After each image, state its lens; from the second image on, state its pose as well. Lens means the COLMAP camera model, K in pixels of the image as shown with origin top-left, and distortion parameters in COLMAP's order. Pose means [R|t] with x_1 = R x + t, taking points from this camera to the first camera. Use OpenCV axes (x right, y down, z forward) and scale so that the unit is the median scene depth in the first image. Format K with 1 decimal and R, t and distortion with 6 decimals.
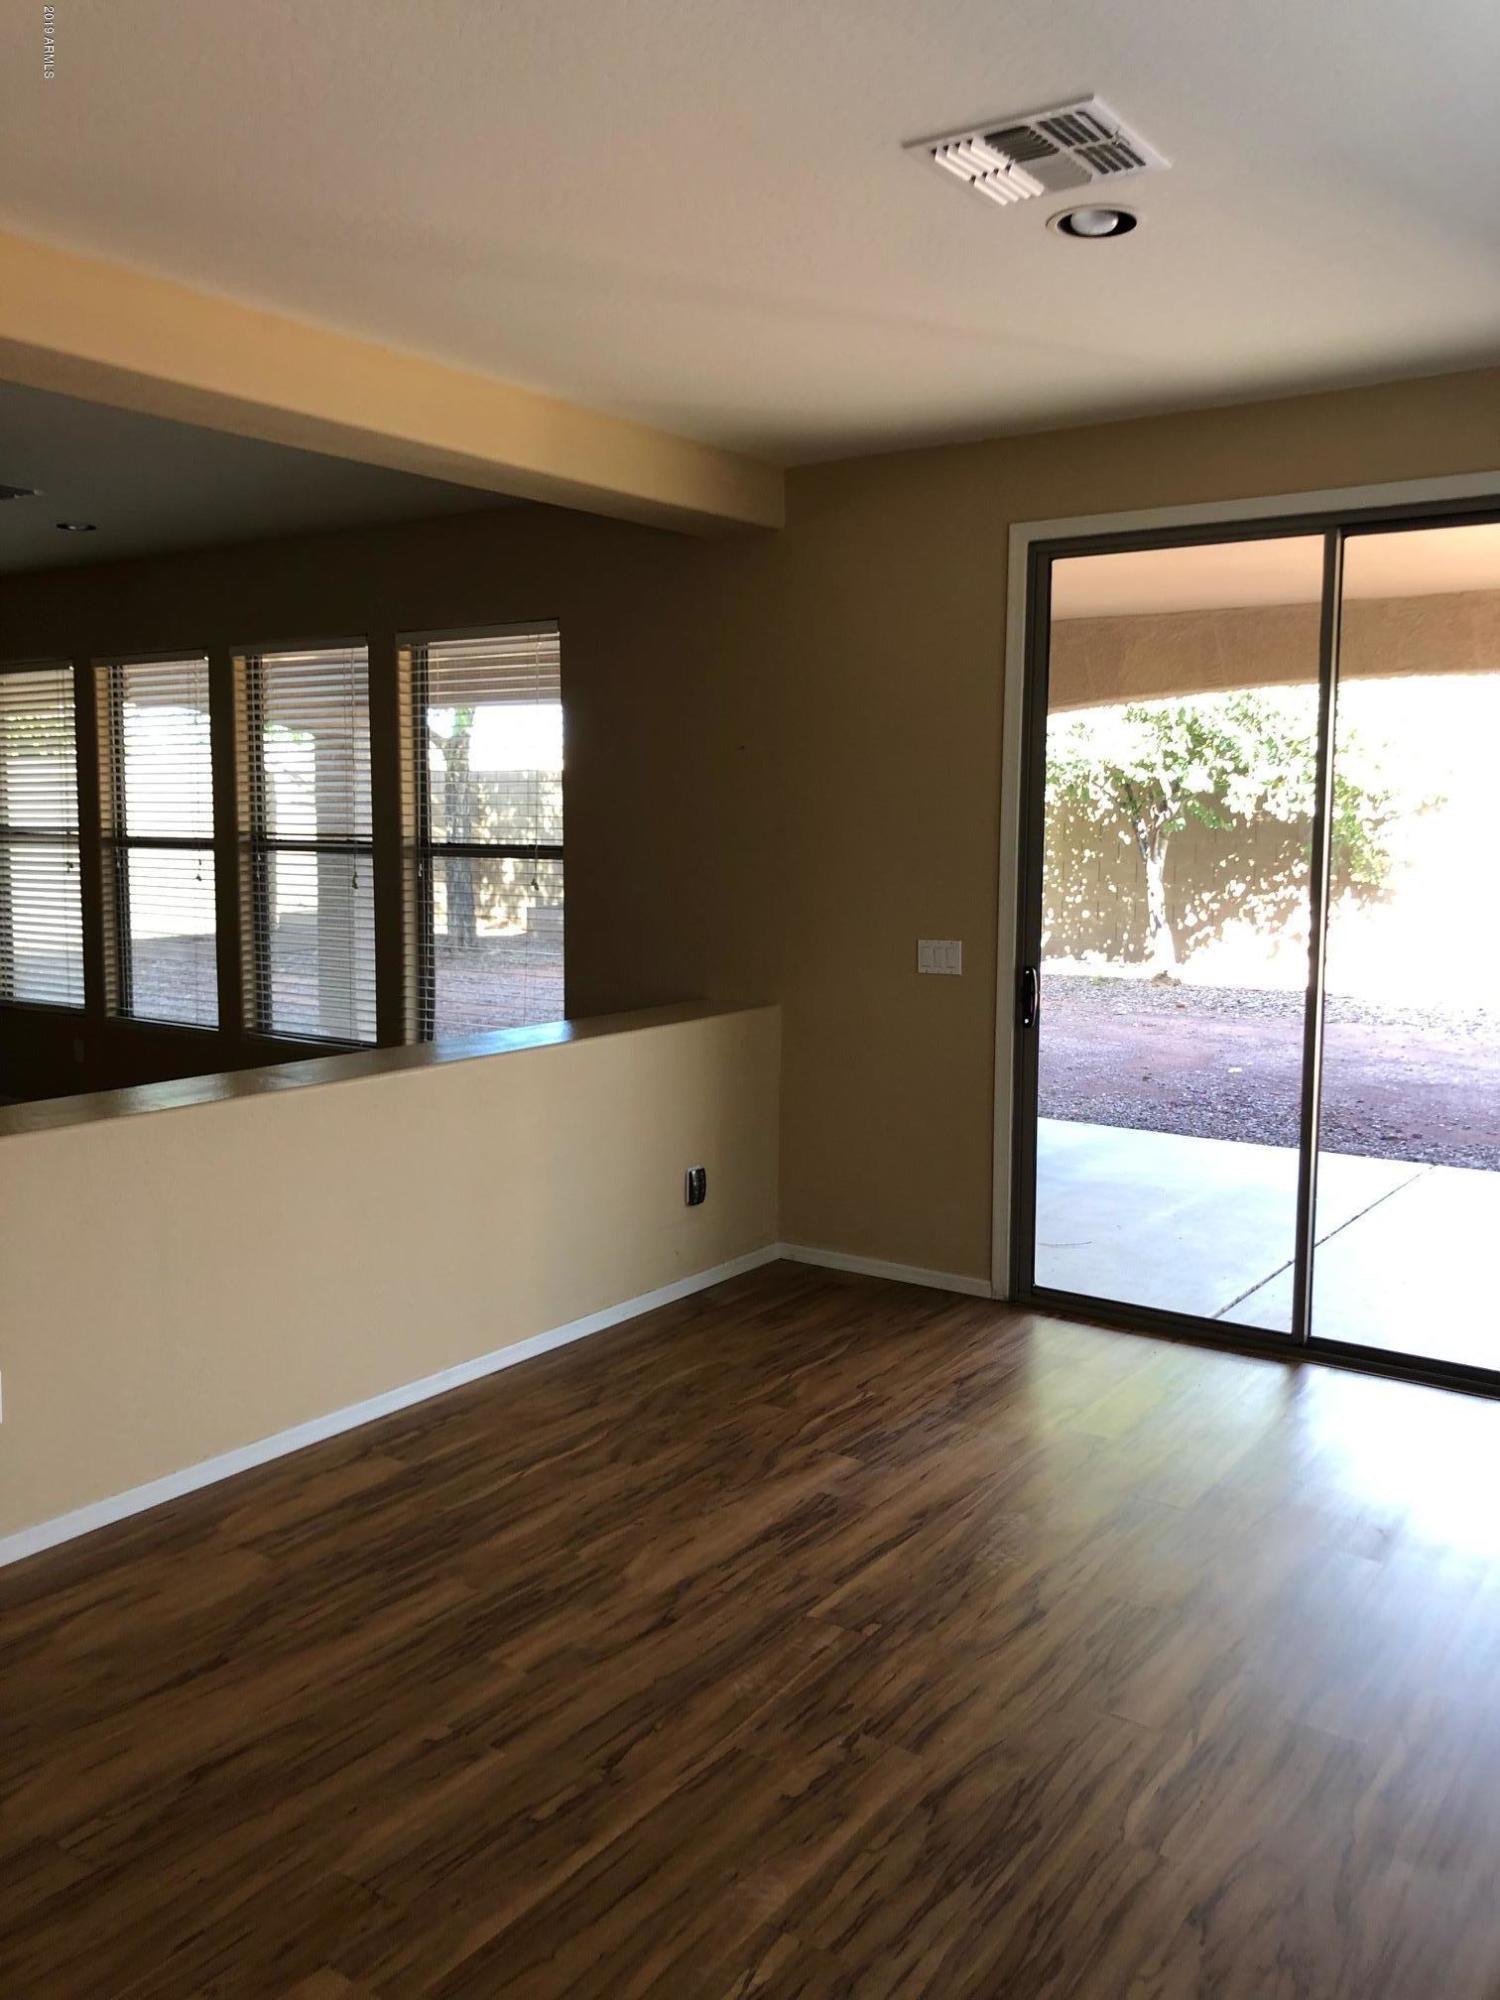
lens RADIAL K [[1630.6, 0, 750.0], [0, 1630.6, 1000.0], [0, 0, 1]] dist [0.003873, 0.001294]
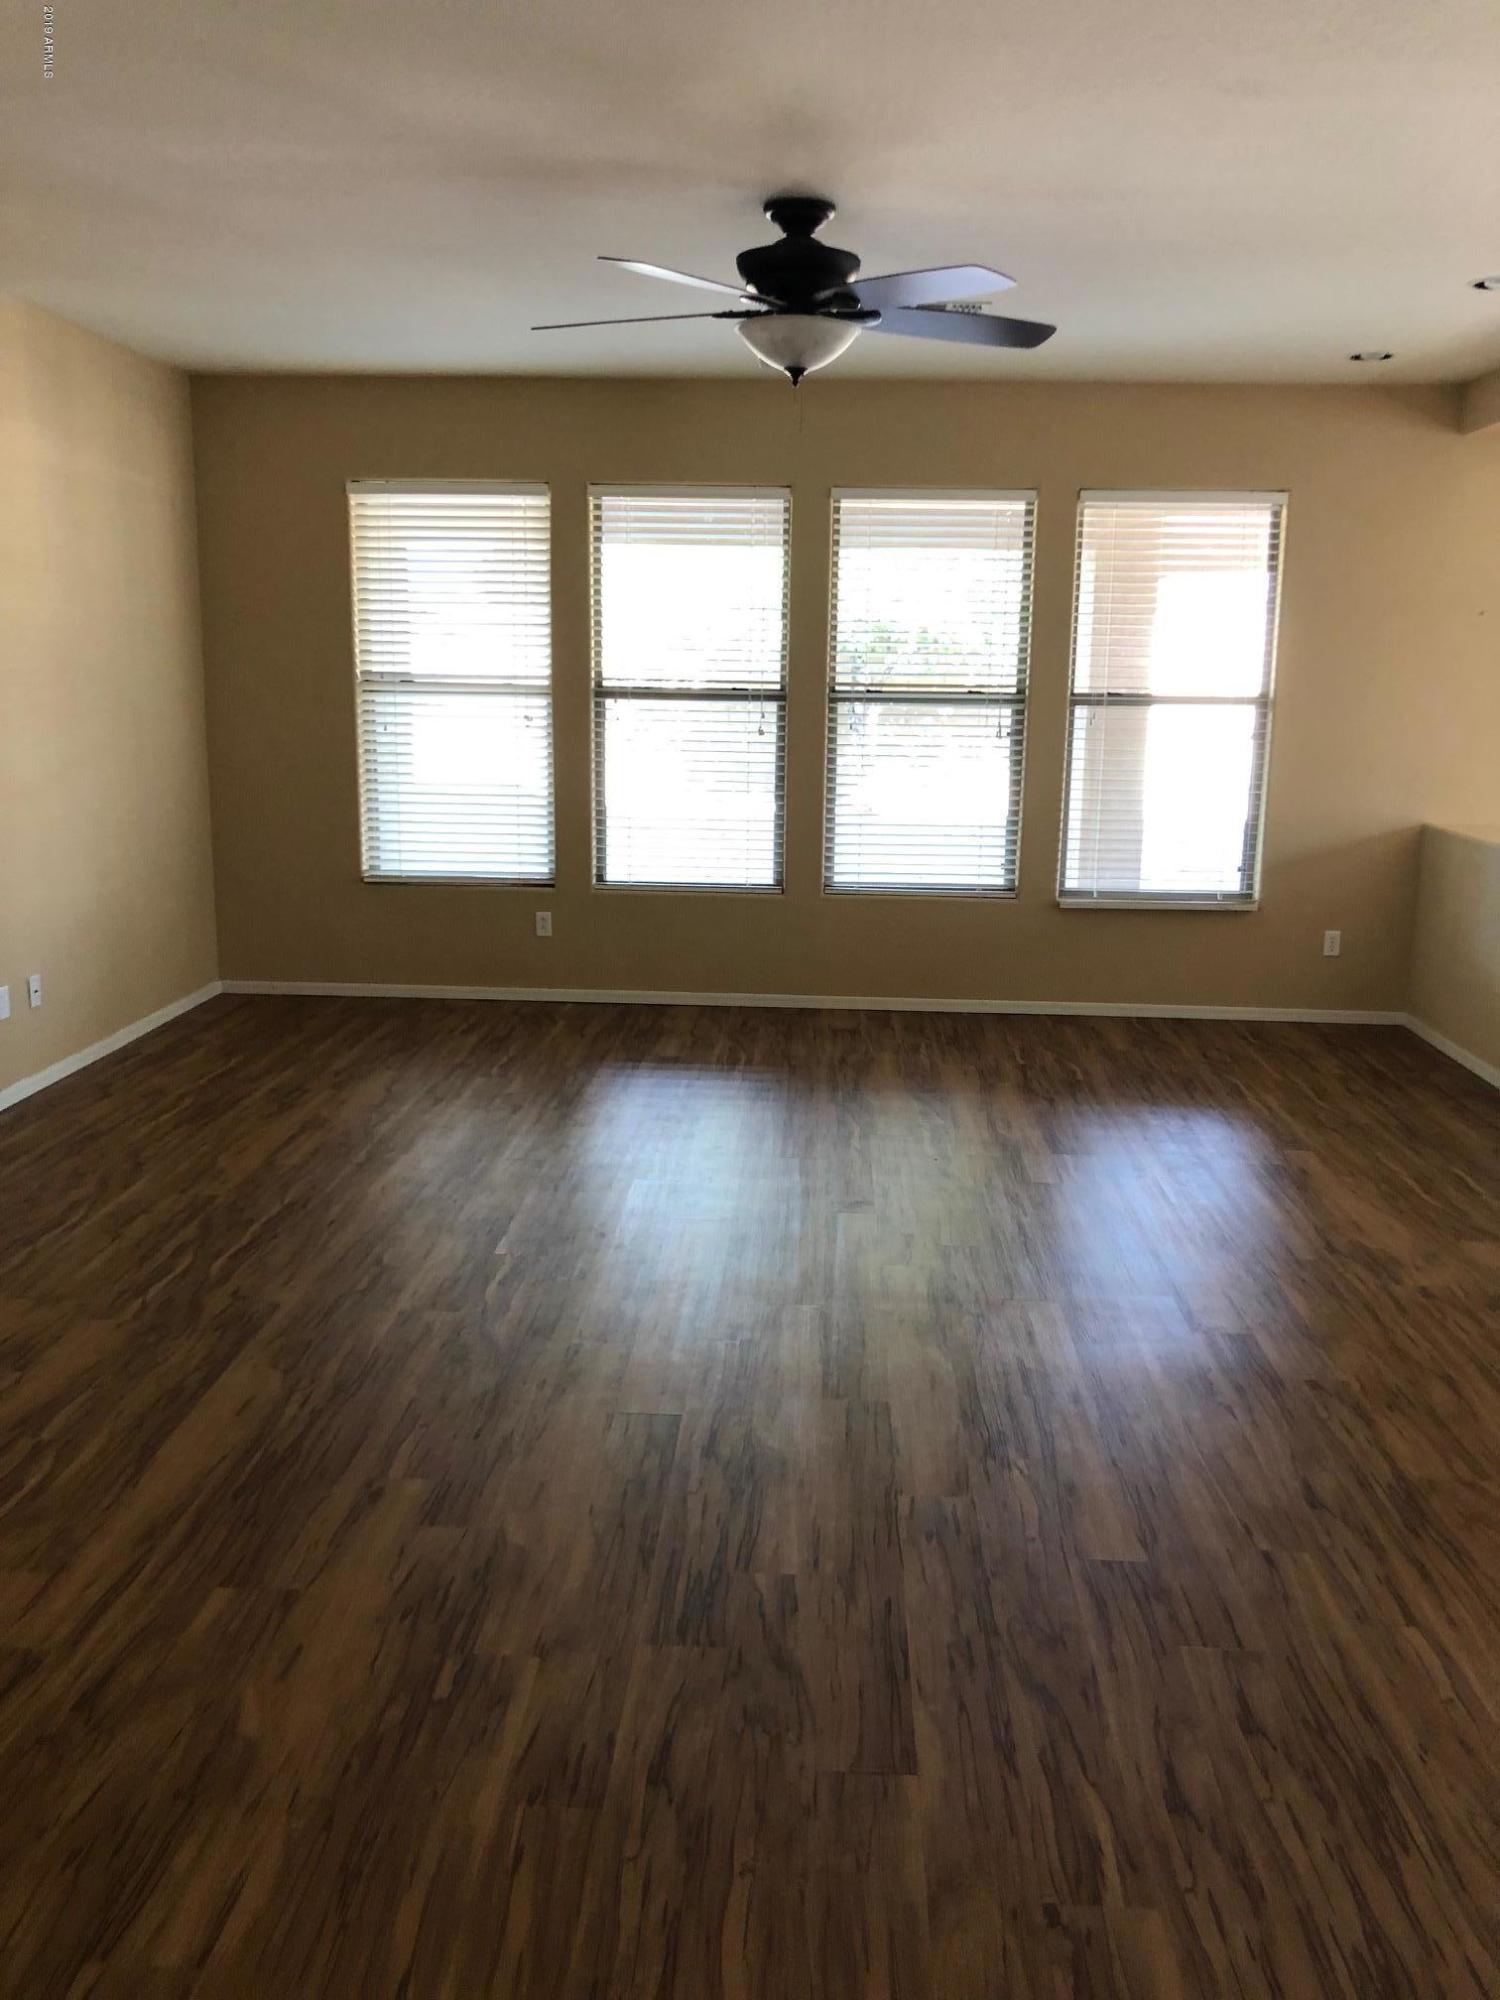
lens RADIAL K [[1688.3, 0, 750.0], [0, 1688.3, 1000.0], [0, 0, 1]] dist [0.125933, -0.000013]
pose [[0.838275, -0.095727, 0.536778, -0.995837], [0.053830, 0.994188, 0.093234, -0.010213], [-0.542584, -0.049261, 0.838556, 0.158934]]
